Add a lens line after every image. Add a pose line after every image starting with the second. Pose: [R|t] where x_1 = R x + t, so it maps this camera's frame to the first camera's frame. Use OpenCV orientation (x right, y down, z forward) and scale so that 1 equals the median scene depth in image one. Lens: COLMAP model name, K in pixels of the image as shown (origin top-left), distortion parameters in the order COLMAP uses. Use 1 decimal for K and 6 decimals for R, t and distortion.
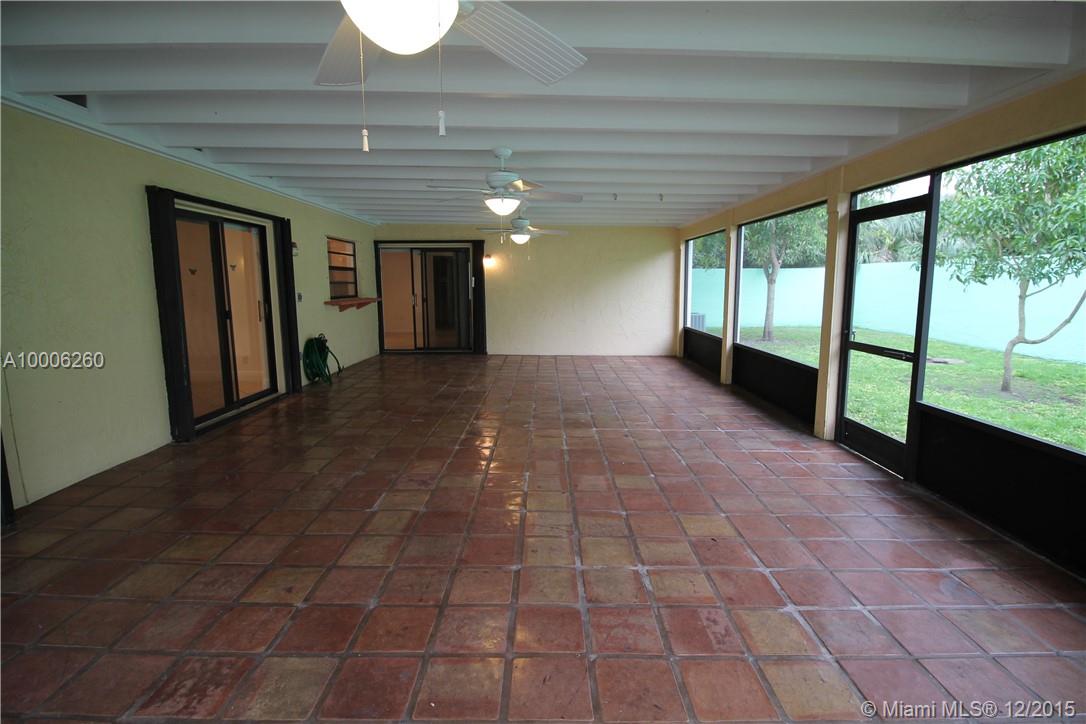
lens RADIAL K [[514.7, 0, 549.1], [0, 514.7, 355.5], [0, 0, 1]] dist [-0.006277, -0.009434]
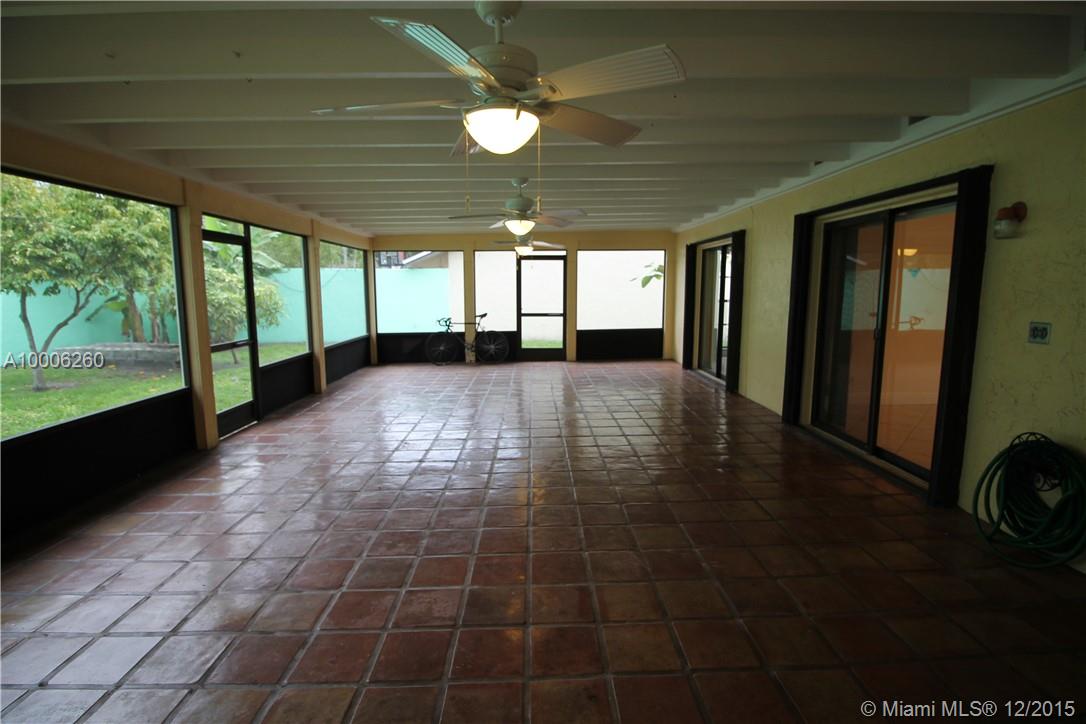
lens RADIAL K [[514.7, 0, 551.7], [0, 514.7, 355.2], [0, 0, 1]] dist [-0.006277, -0.009434]
pose [[-0.999812, 0.006968, -0.018093, -0.082543], [0.001753, 0.961861, 0.273532, -0.194041], [0.019309, 0.273449, -0.961693, 1.289817]]
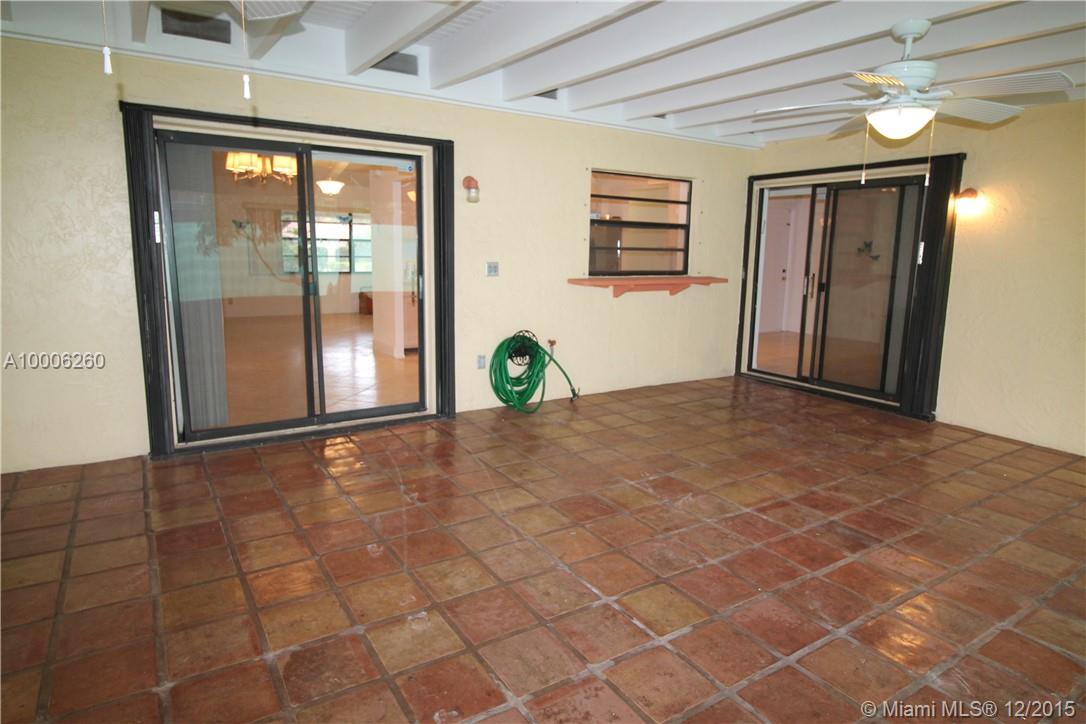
lens RADIAL K [[641.2, 0, 548.2], [0, 641.2, 359.4], [0, 0, 1]] dist [0.009477, -0.000598]
pose [[0.545635, 0.157535, -0.823083, 0.191424], [-0.138578, 0.985612, 0.096777, -0.082693], [0.826486, 0.061256, 0.559615, 0.573252]]
